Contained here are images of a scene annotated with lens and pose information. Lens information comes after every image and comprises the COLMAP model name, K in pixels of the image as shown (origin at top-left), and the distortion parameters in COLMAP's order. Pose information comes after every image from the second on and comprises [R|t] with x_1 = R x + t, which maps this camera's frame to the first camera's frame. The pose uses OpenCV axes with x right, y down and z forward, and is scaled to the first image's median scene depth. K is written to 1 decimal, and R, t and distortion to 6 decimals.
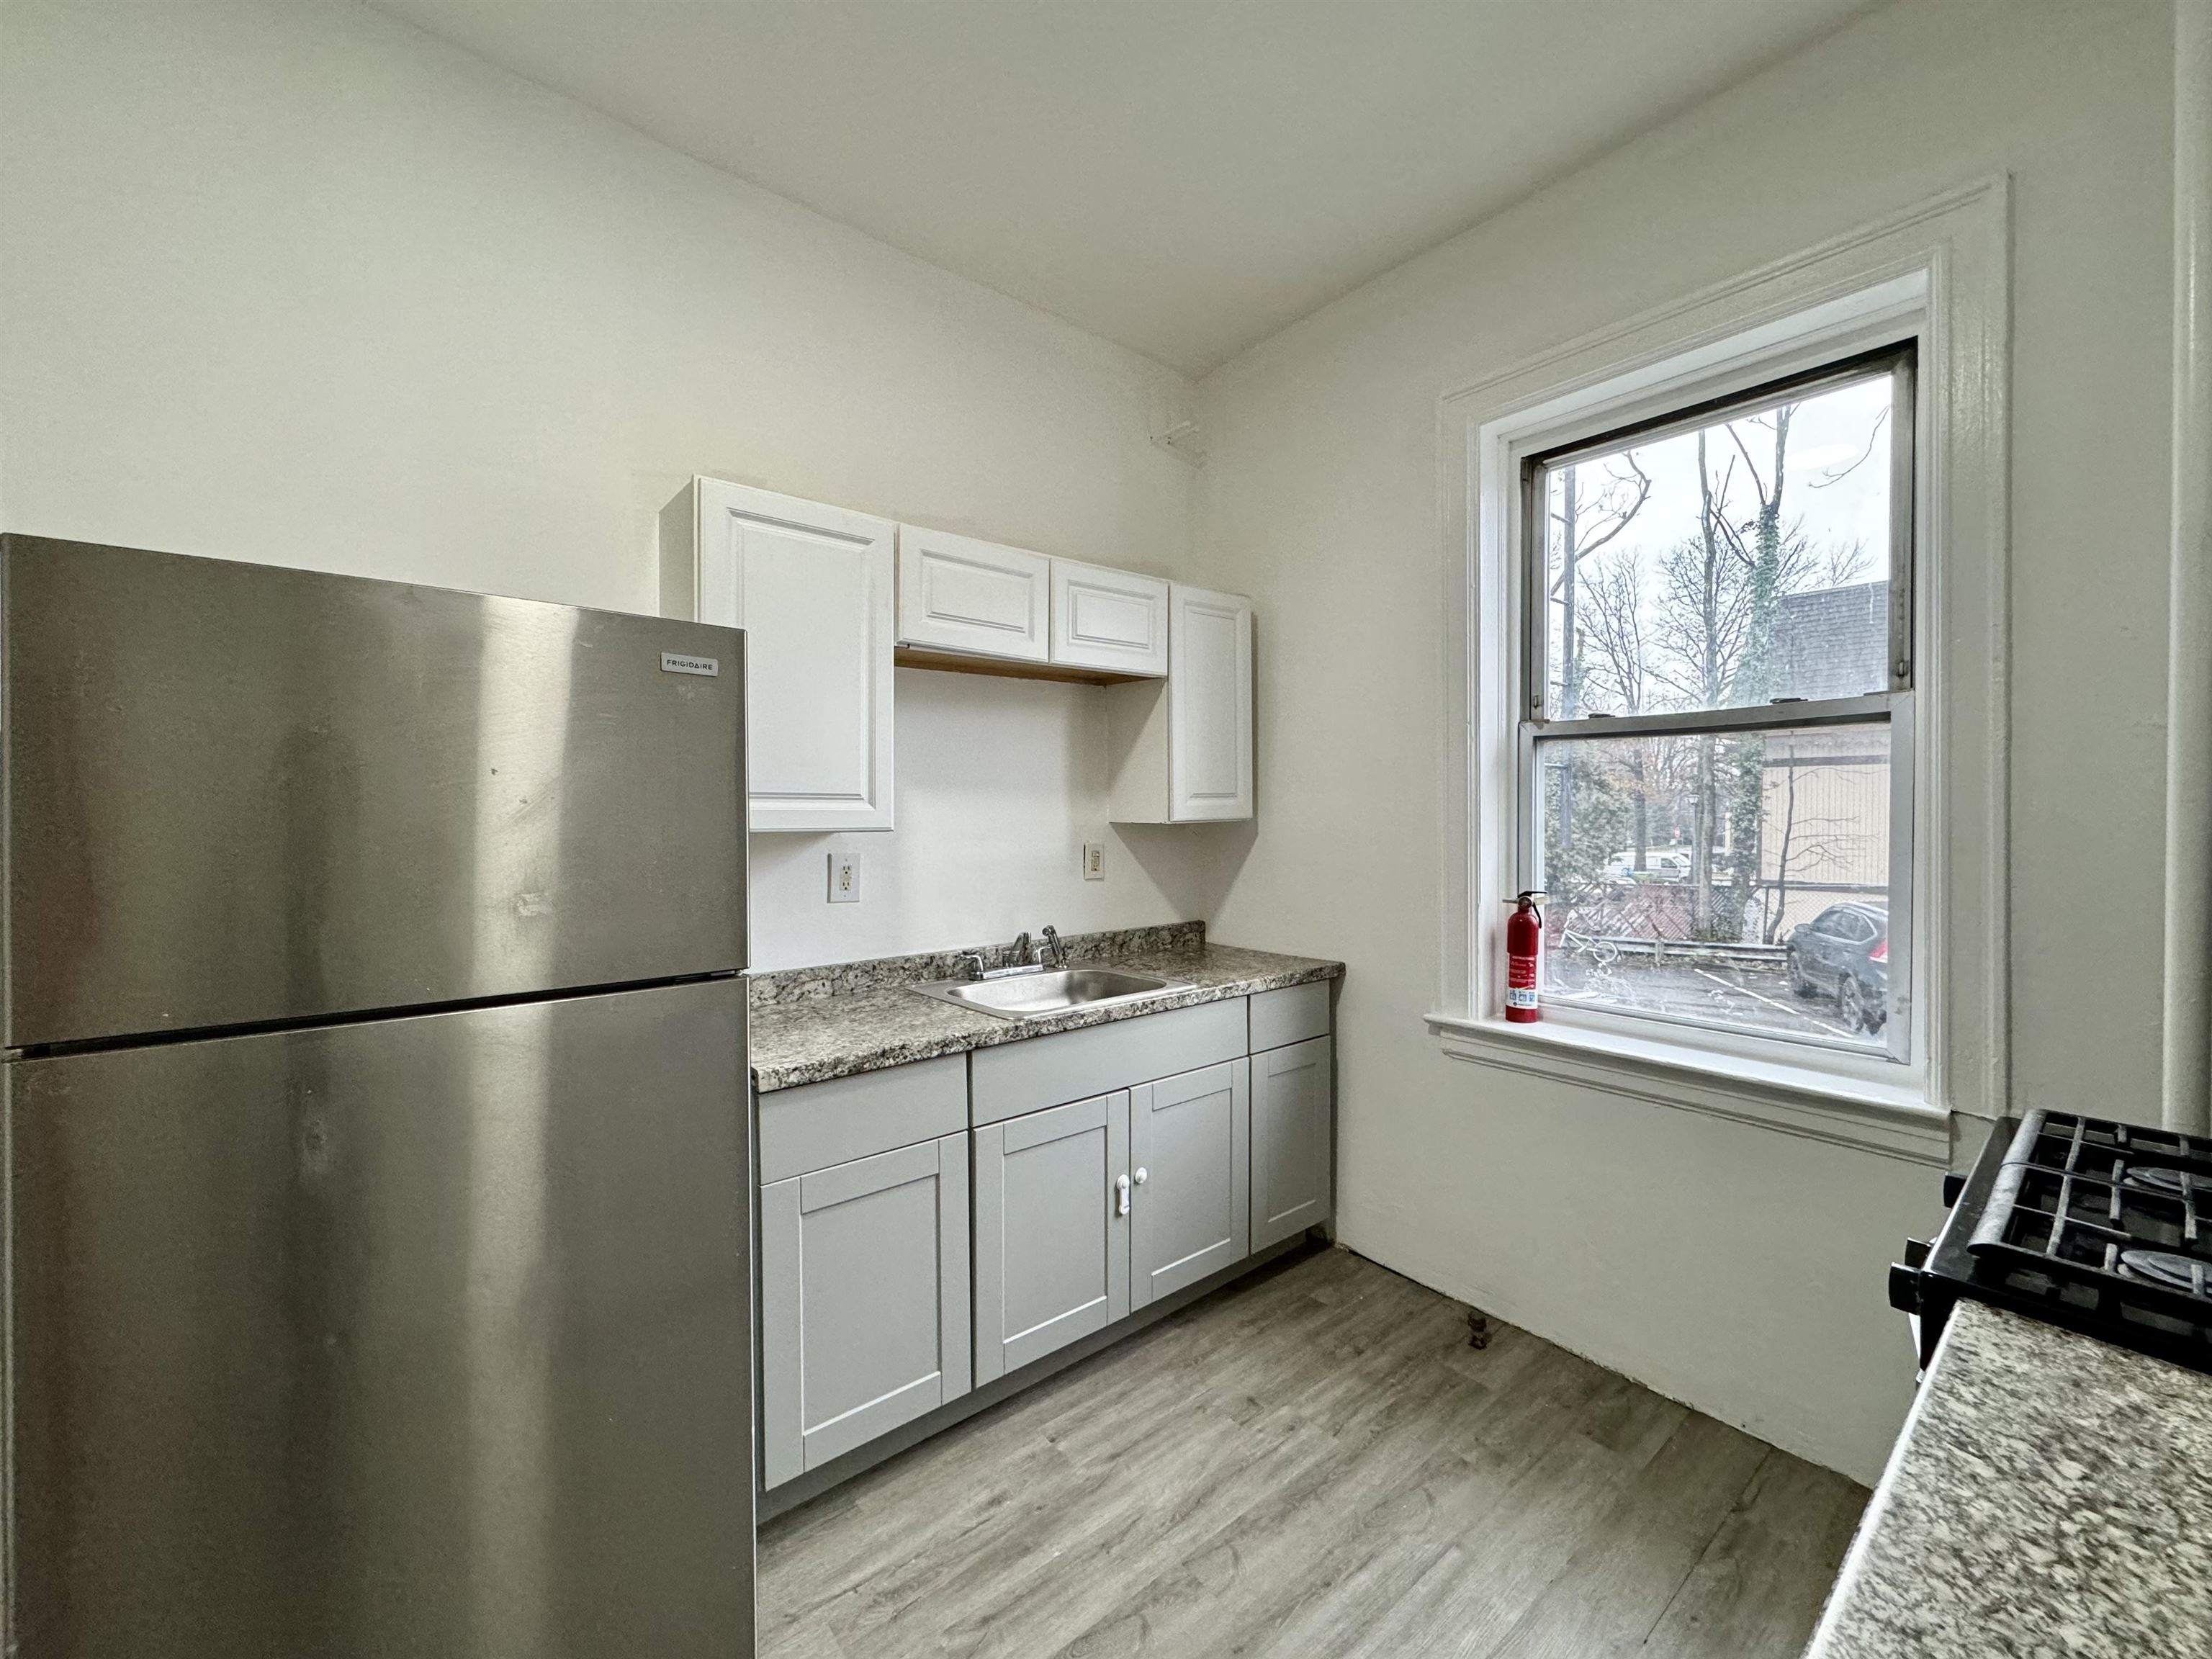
lens RADIAL K [[879.4, 0, 1102.6], [0, 879.4, 826.4], [0, 0, 1]] dist [-0.000332, 0.000300]
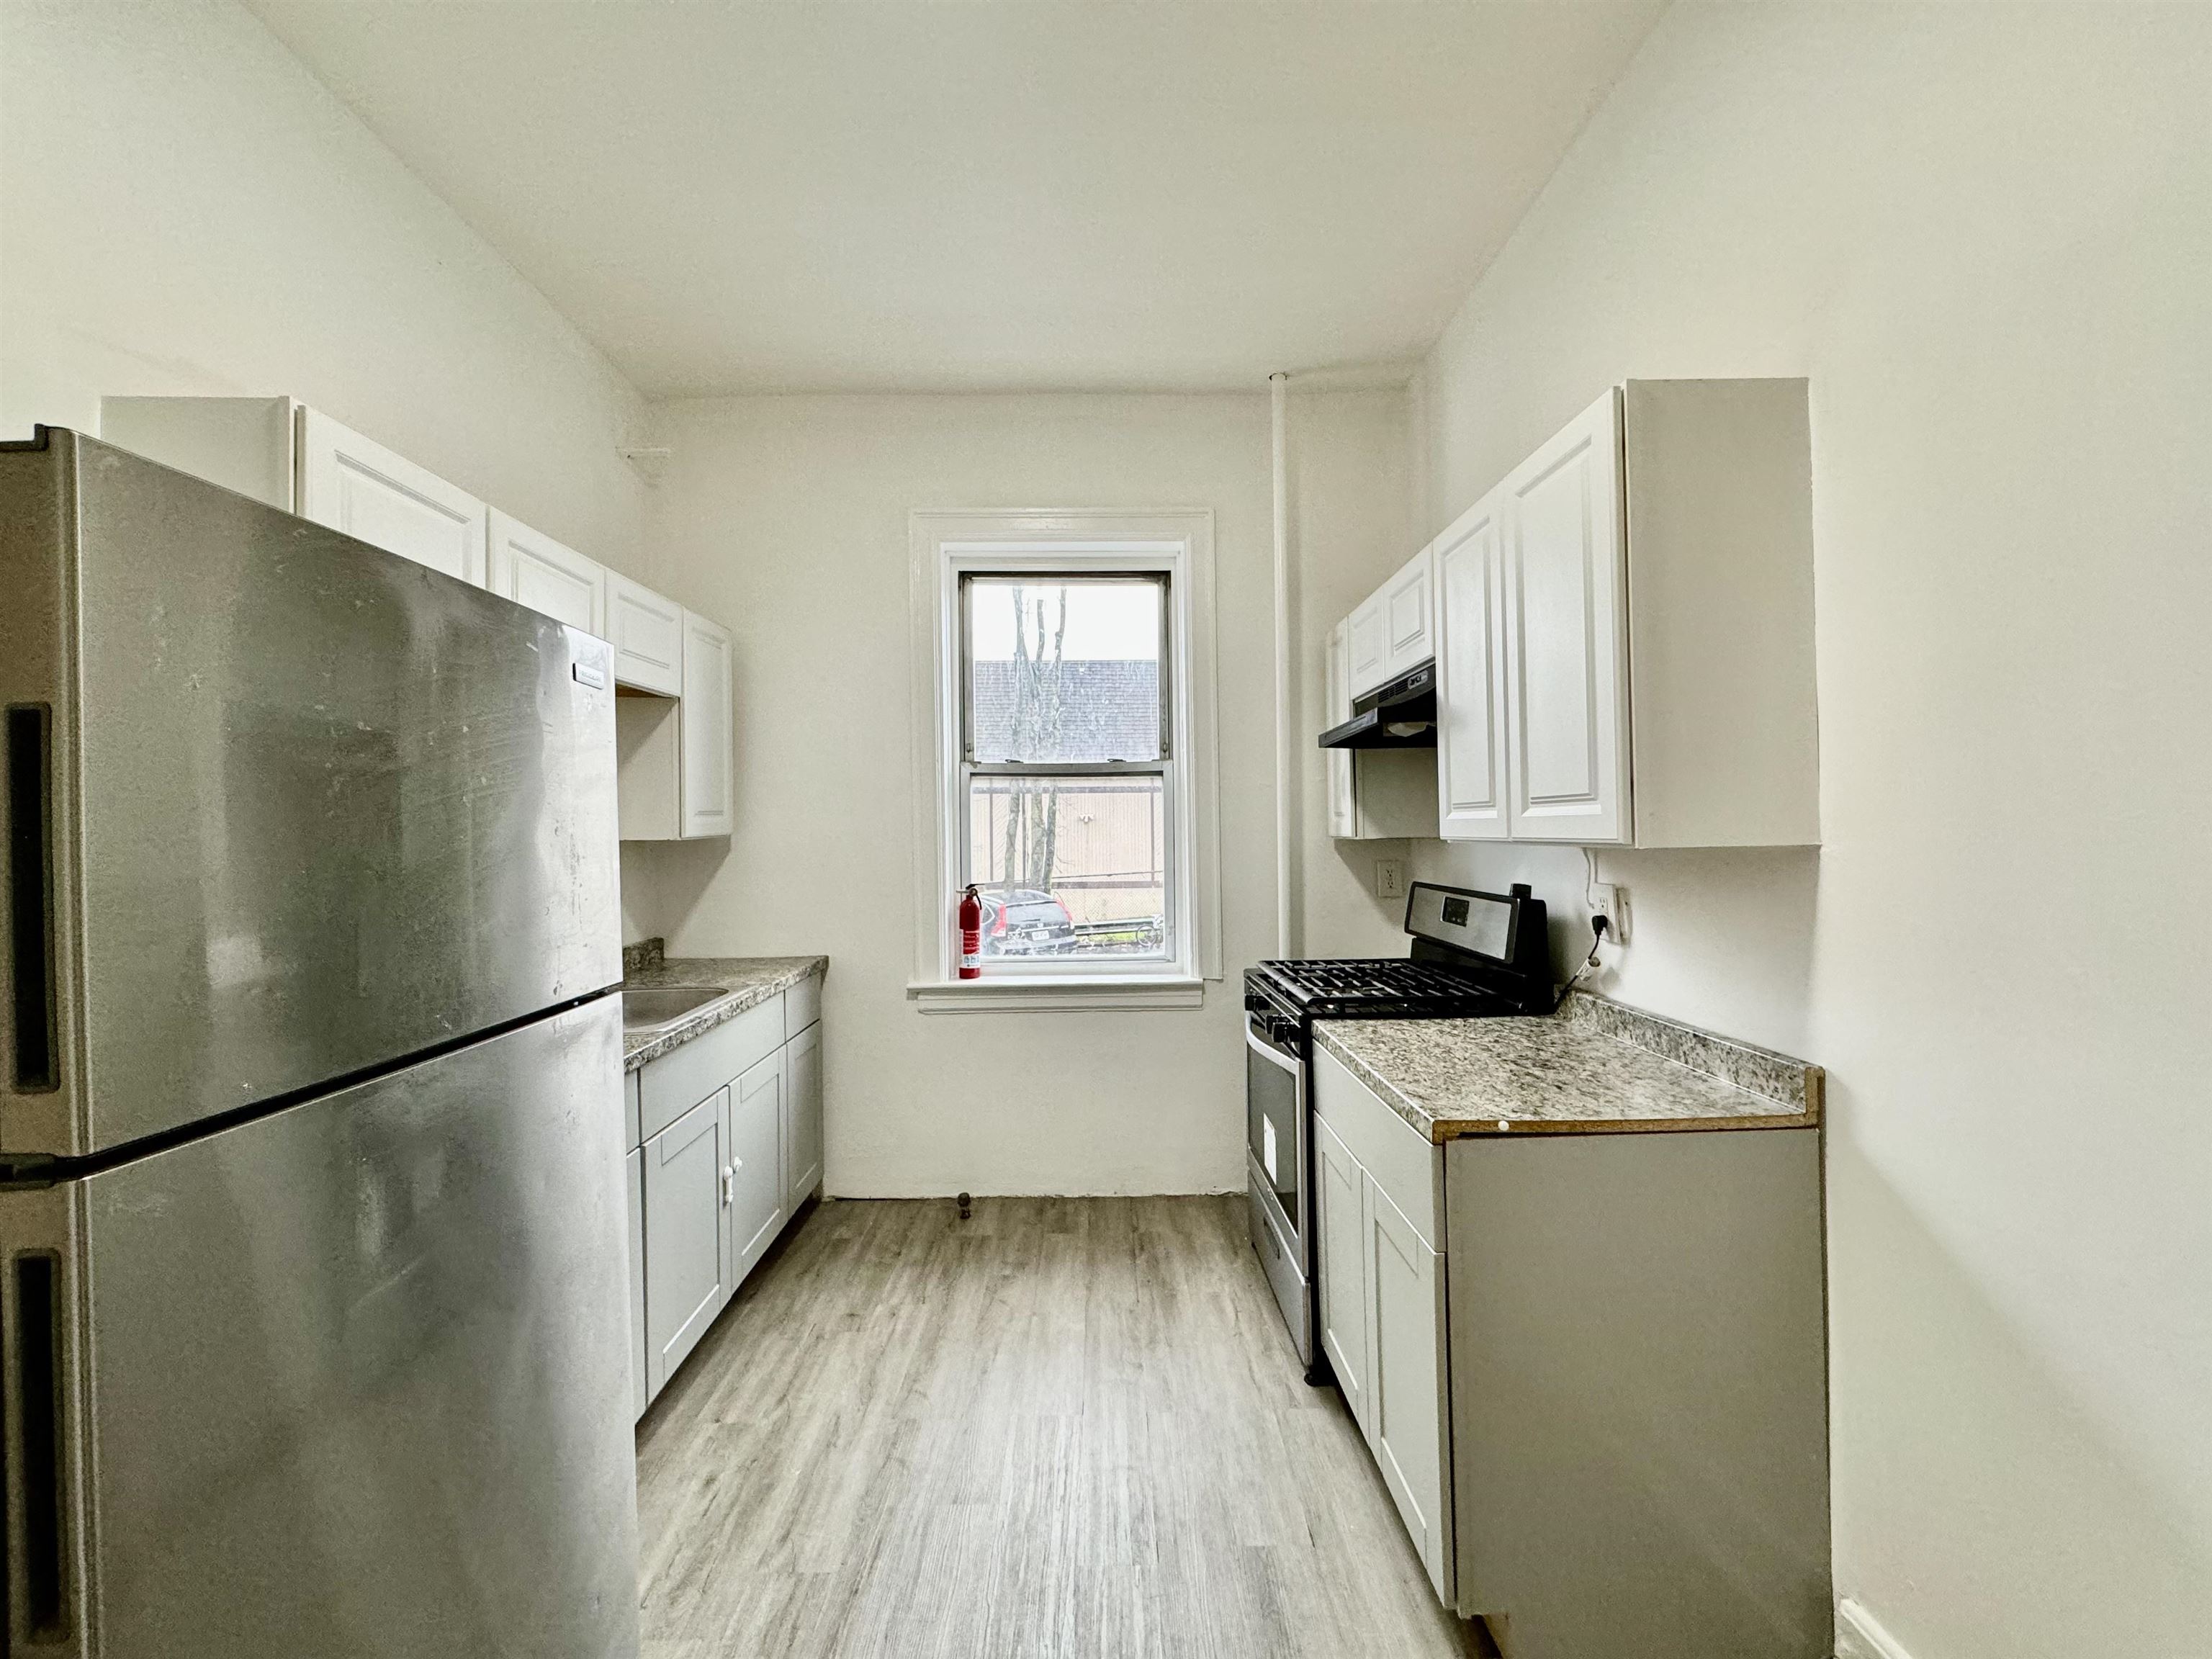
lens RADIAL K [[879.4, 0, 1102.2], [0, 879.4, 827.2], [0, 0, 1]] dist [-0.000332, 0.000300]
pose [[0.623894, -0.003873, 0.781499, -0.533665], [0.021312, 0.999700, -0.012059, 0.005918], [-0.781218, 0.024178, 0.623789, -0.035646]]
